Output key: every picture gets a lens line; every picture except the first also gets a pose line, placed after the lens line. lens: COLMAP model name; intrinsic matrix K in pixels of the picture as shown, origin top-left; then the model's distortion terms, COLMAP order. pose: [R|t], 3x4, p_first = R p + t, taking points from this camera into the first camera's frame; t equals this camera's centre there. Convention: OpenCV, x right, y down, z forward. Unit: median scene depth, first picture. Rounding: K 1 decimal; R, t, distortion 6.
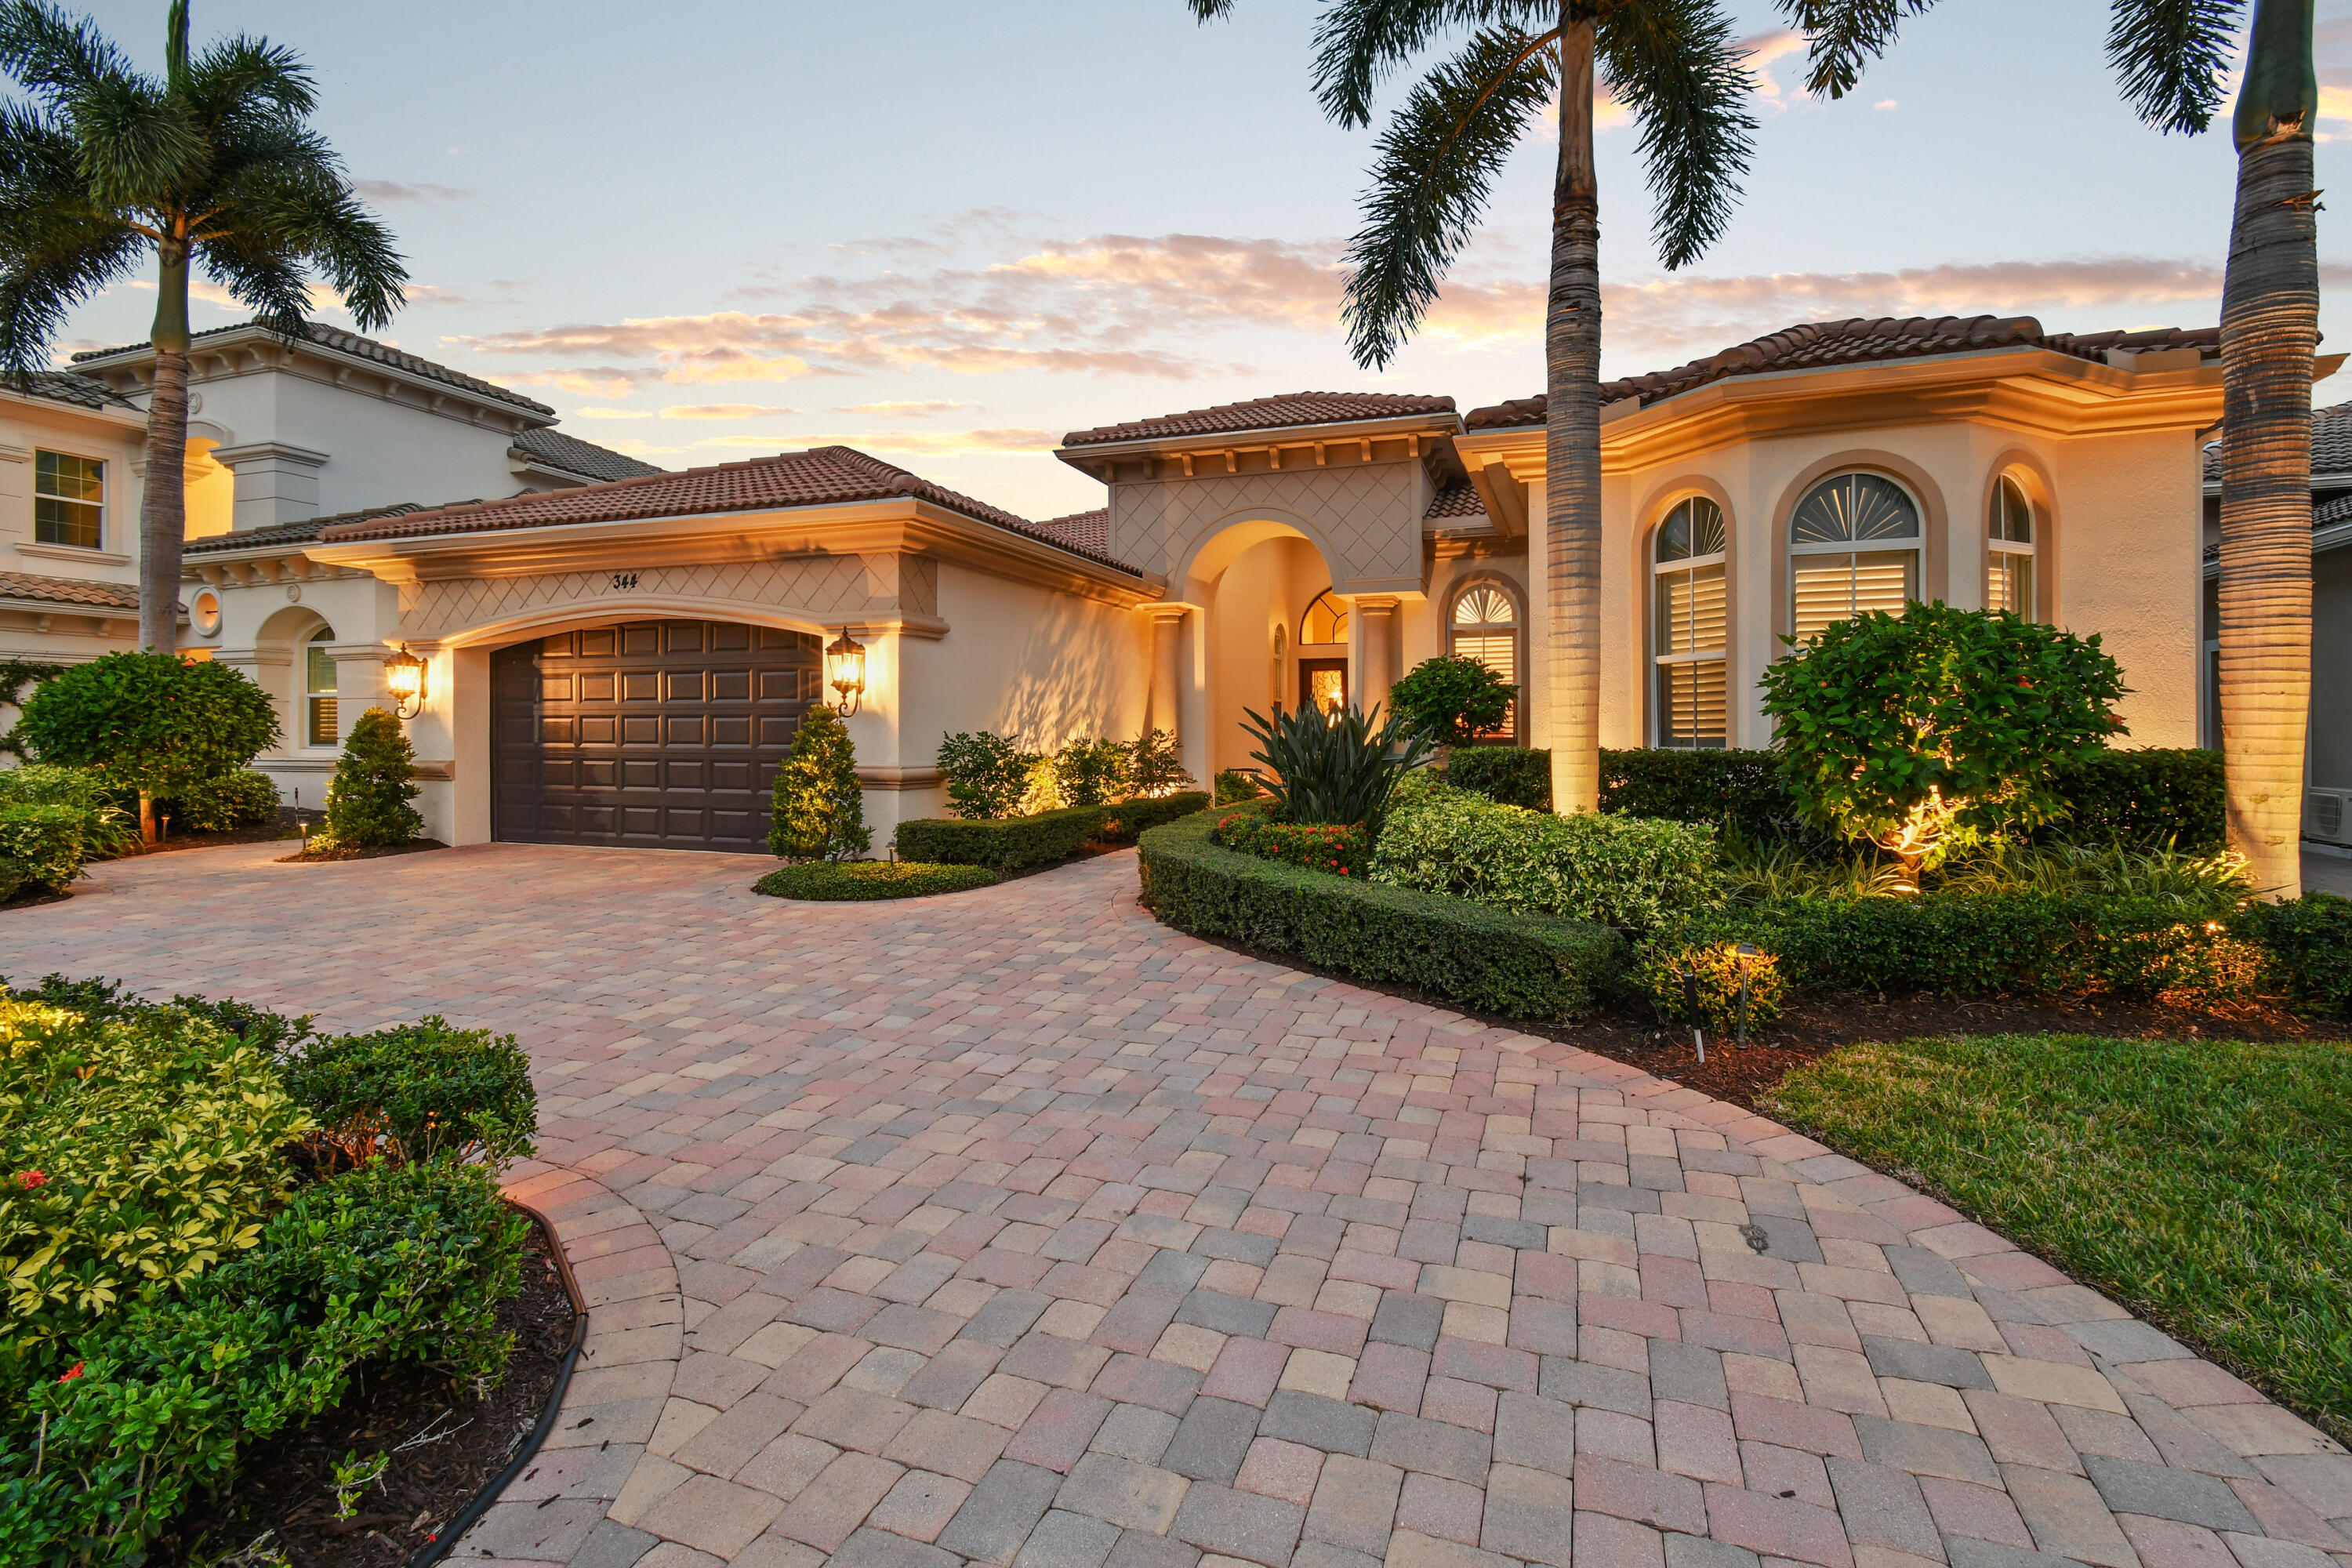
lens RADIAL K [[1049.0, 0, 1183.8], [0, 1049.0, 754.9], [0, 0, 1]] dist [0.010897, 0.000042]
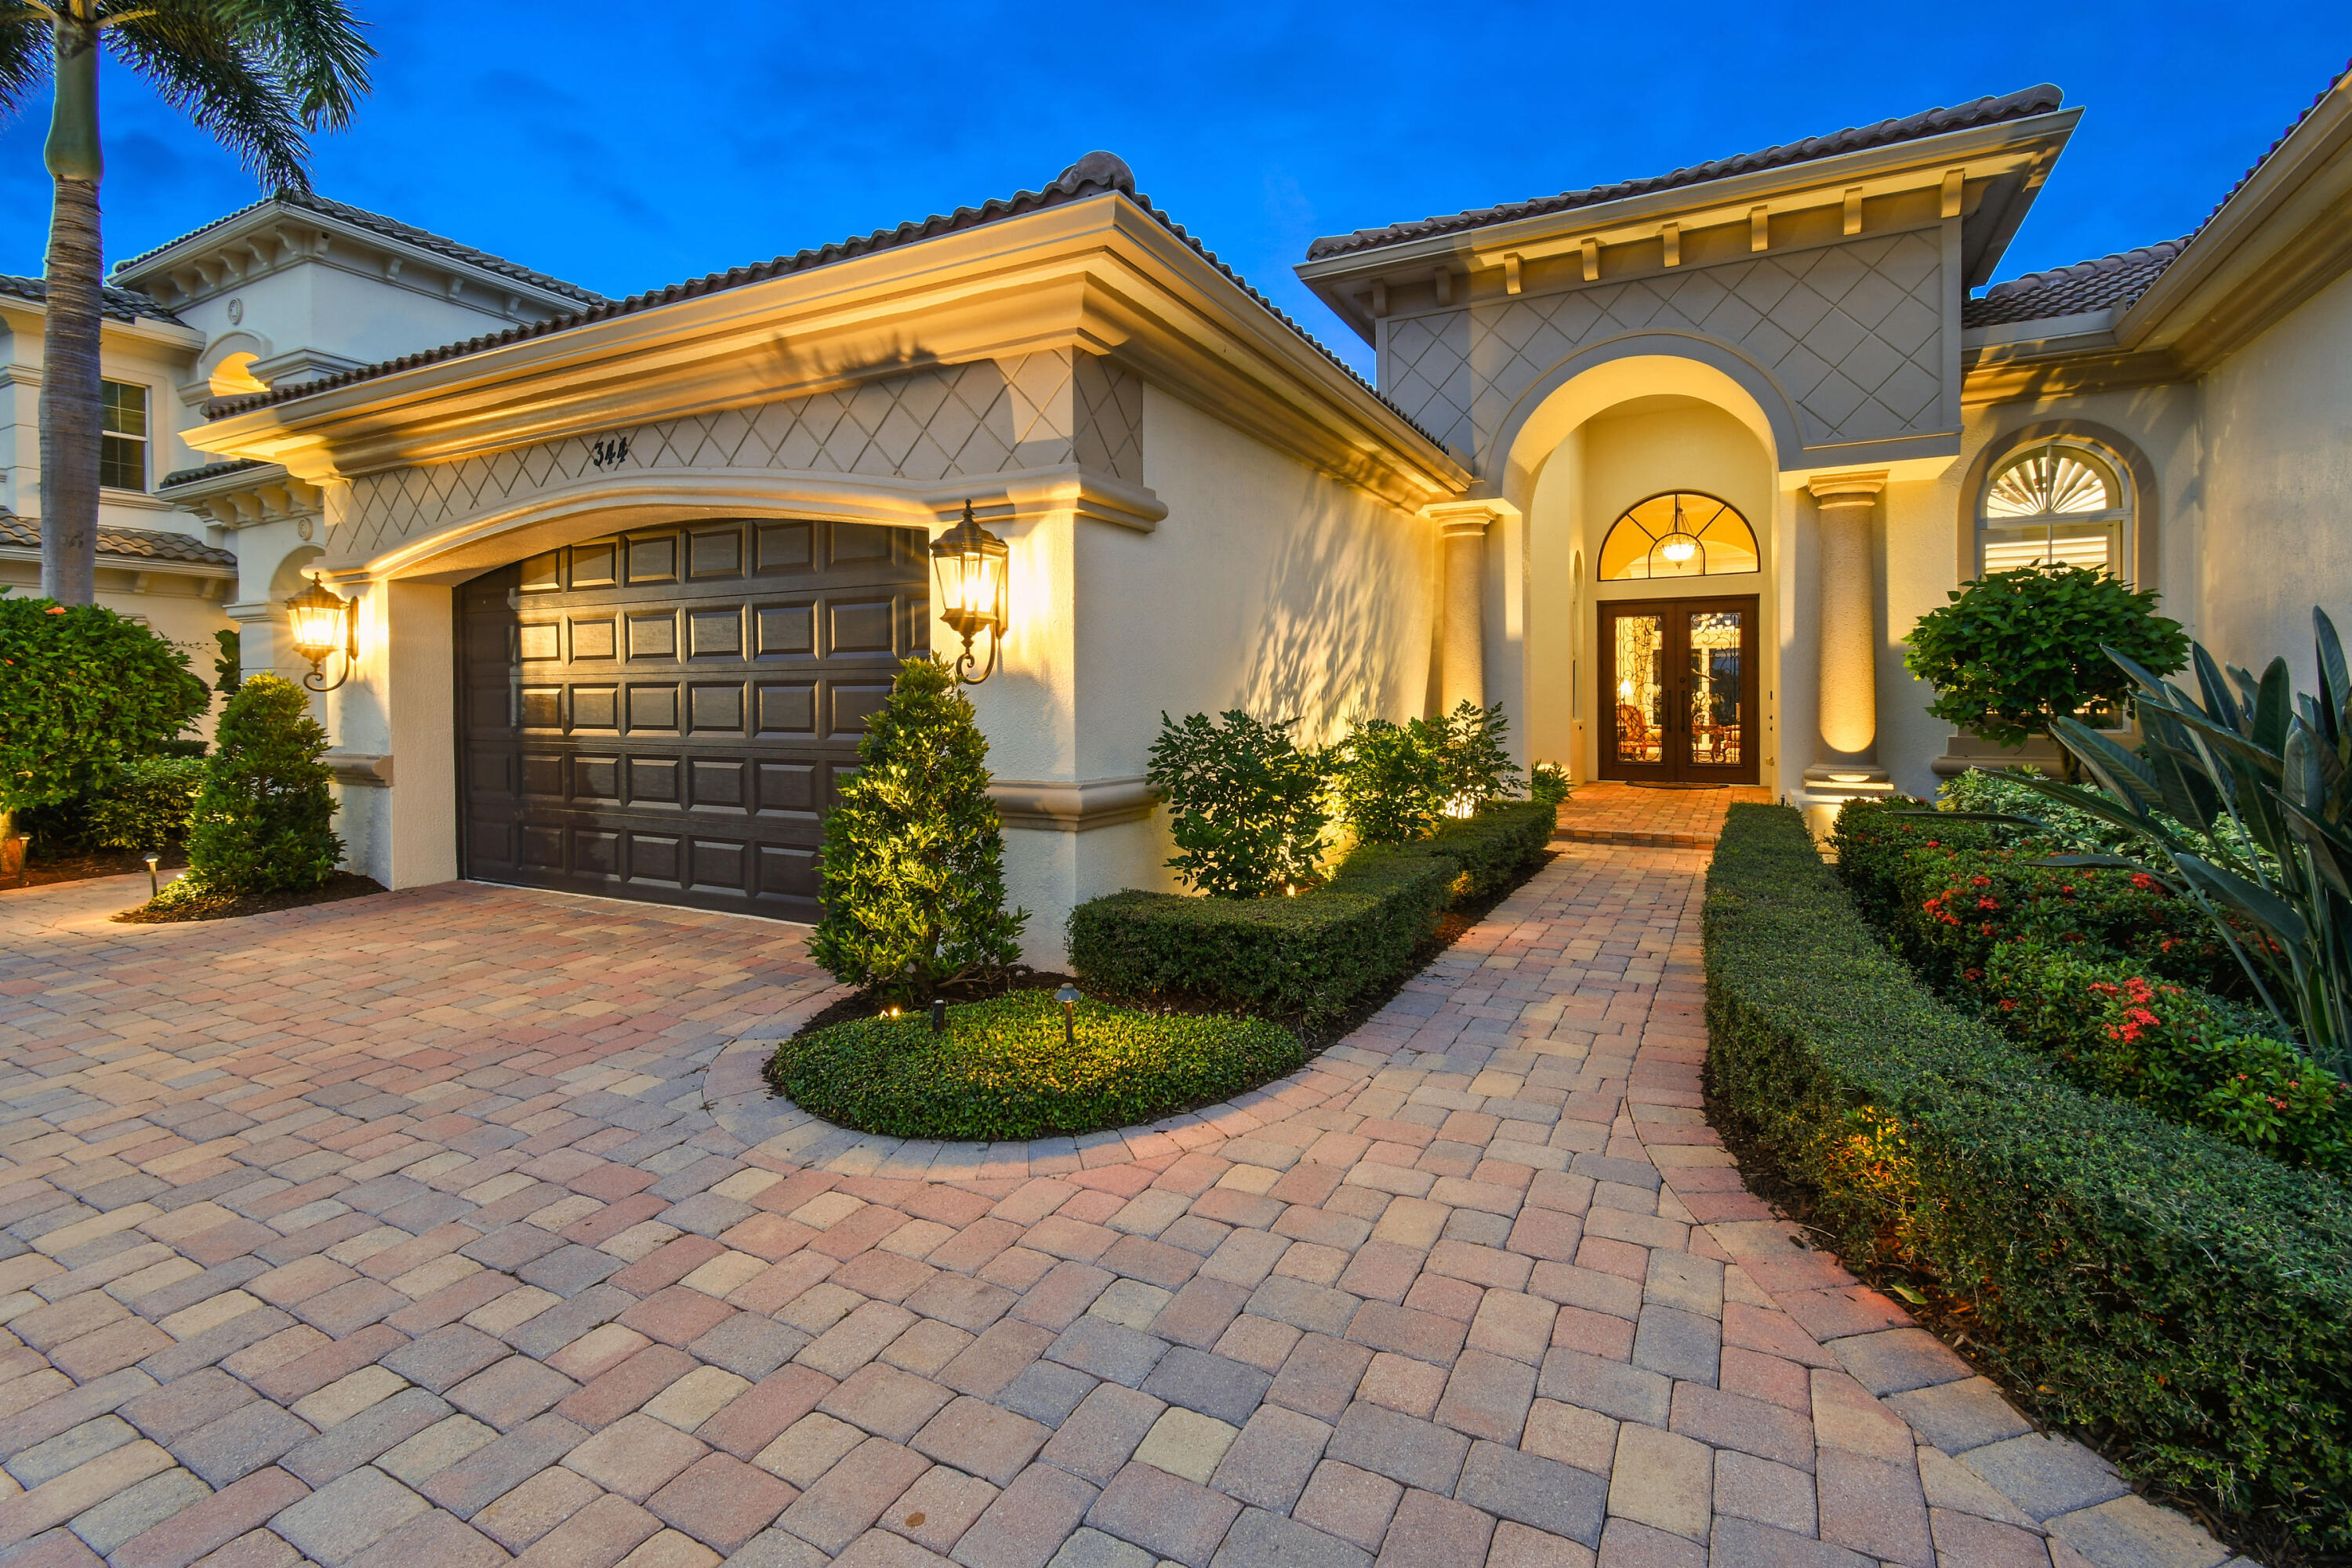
lens RADIAL K [[1049.0, 0, 1183.8], [0, 1049.0, 754.9], [0, 0, 1]] dist [0.010897, 0.000042]
pose [[0.990432, 0.003678, -0.137951, -0.135414], [0.000660, 0.999507, 0.031388, -0.015828], [0.137998, -0.031179, 0.989942, 0.459459]]
